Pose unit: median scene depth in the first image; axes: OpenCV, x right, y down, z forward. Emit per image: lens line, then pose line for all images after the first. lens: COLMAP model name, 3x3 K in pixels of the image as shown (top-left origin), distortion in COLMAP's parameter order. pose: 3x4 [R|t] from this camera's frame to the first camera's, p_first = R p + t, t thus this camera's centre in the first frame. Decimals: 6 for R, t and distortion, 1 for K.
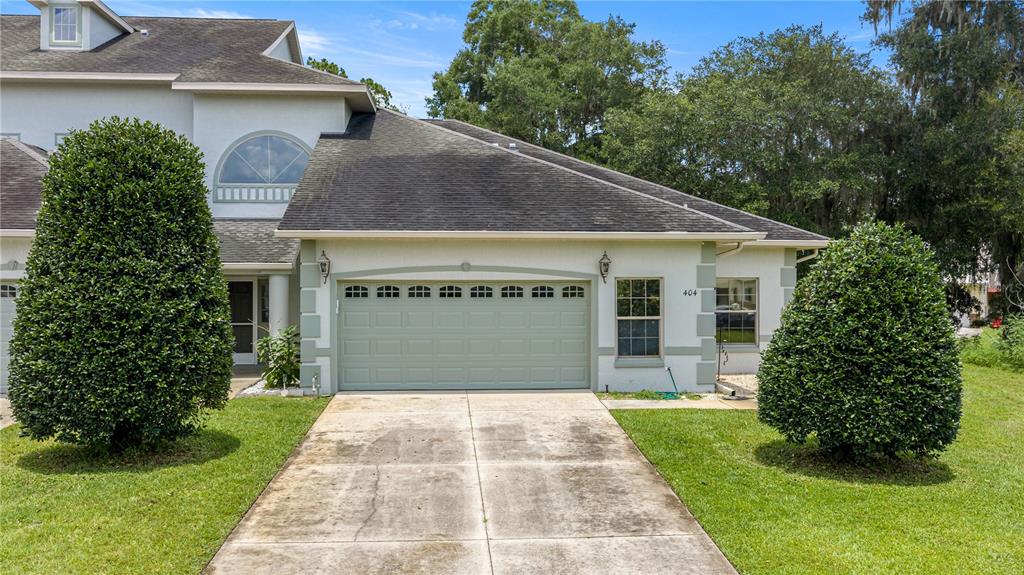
lens RADIAL K [[845.2, 0, 512.0], [0, 845.2, 287.5], [0, 0, 1]] dist [-0.004879, -0.007247]
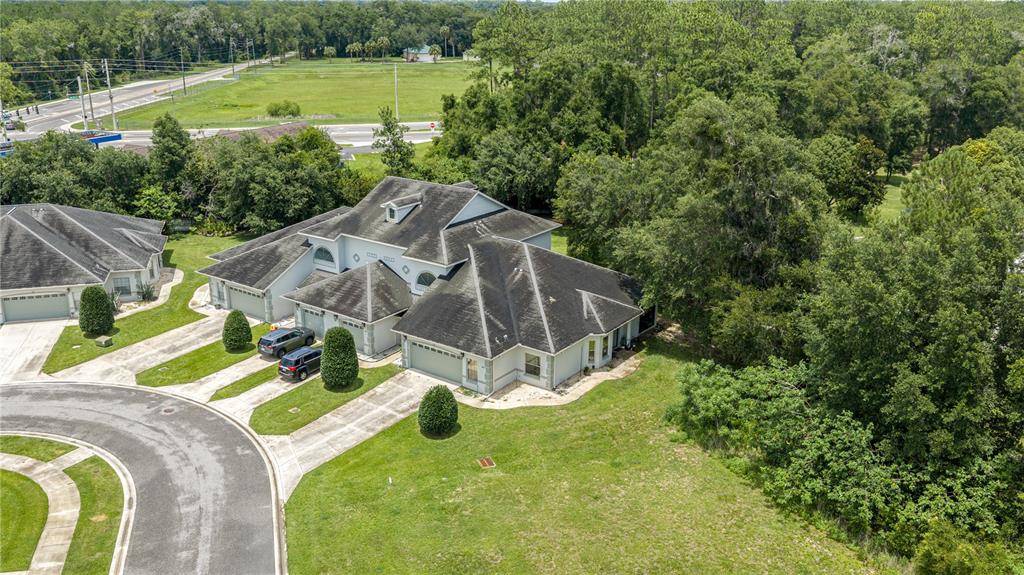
lens RADIAL K [[845.2, 0, 512.0], [0, 845.2, 287.5], [0, 0, 1]] dist [-0.004879, -0.007247]
pose [[0.764331, 0.208165, -0.610299, 2.342798], [-0.008542, 0.949644, 0.313214, -1.386833], [0.644768, -0.234186, 0.727620, -1.360945]]
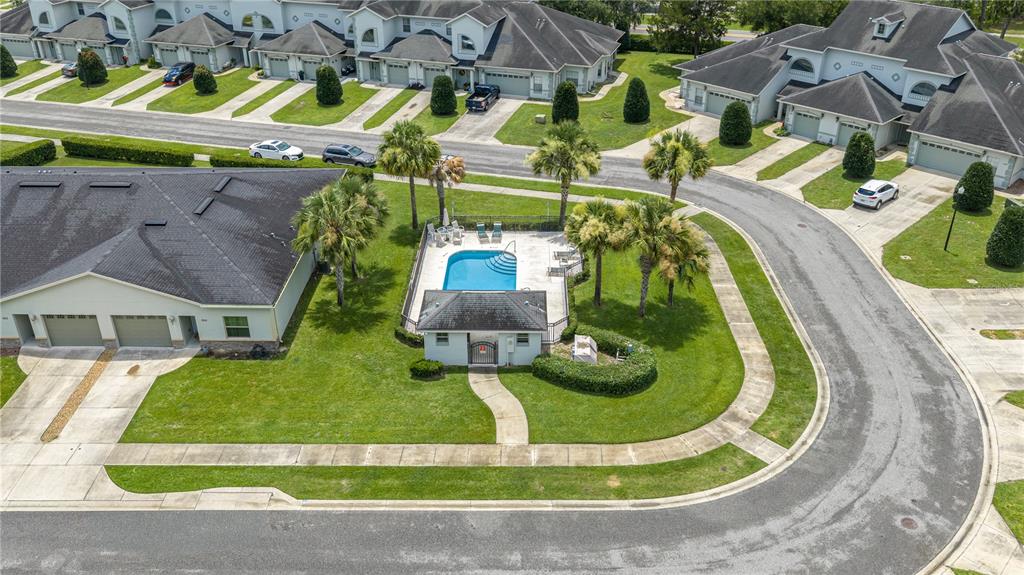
lens RADIAL K [[845.2, 0, 512.0], [0, 845.2, 287.5], [0, 0, 1]] dist [-0.004879, -0.007247]
pose [[-0.834942, 0.267218, -0.481109, 1.040138], [-0.000775, 0.873636, 0.486580, -1.417013], [0.550337, 0.406639, -0.729228, 0.880276]]
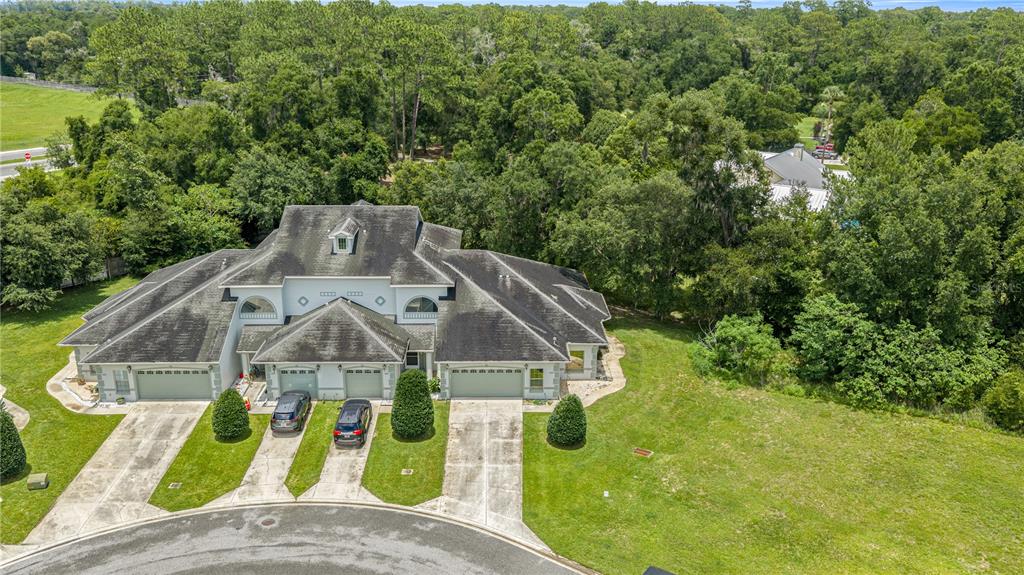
lens RADIAL K [[845.2, 0, 512.0], [0, 845.2, 287.5], [0, 0, 1]] dist [-0.004879, -0.007247]
pose [[0.998543, 0.021124, -0.049647, 0.213451], [-0.004948, 0.952150, 0.305592, -1.383542], [0.053726, -0.304902, 0.950867, -2.192831]]
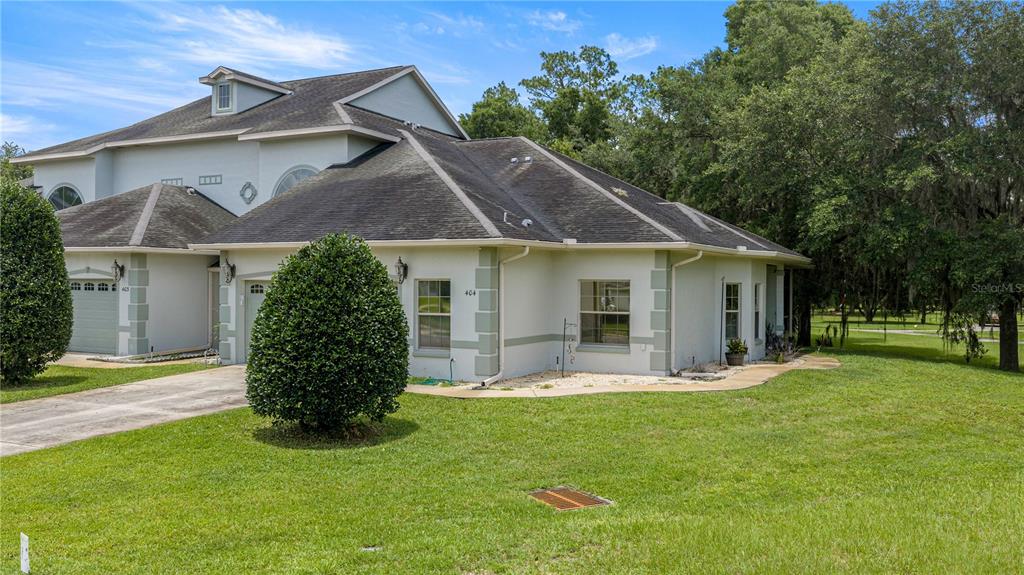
lens RADIAL K [[845.2, 0, 512.0], [0, 845.2, 287.5], [0, 0, 1]] dist [-0.004879, -0.007247]
pose [[0.856632, 0.008210, -0.515862, 0.830980], [-0.010542, 0.999943, -0.001591, 0.000512], [0.515820, 0.006801, 0.856670, 0.070955]]
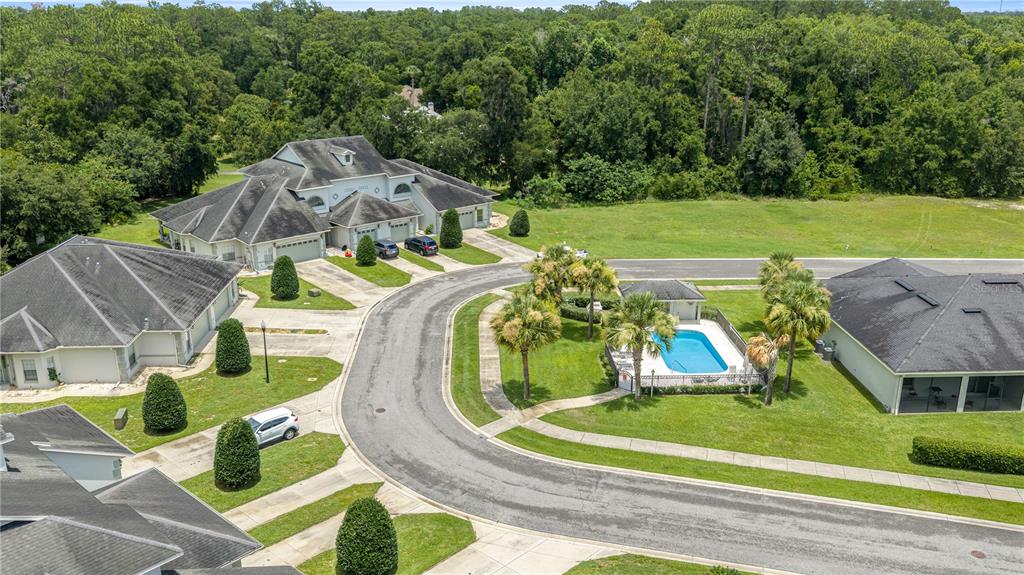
lens RADIAL K [[845.2, 0, 512.0], [0, 845.2, 287.5], [0, 0, 1]] dist [-0.004879, -0.007247]
pose [[0.801136, -0.180711, 0.570548, -3.377197], [-0.001337, 0.952781, 0.303654, -1.372100], [-0.598481, -0.244031, 0.763066, -4.116555]]
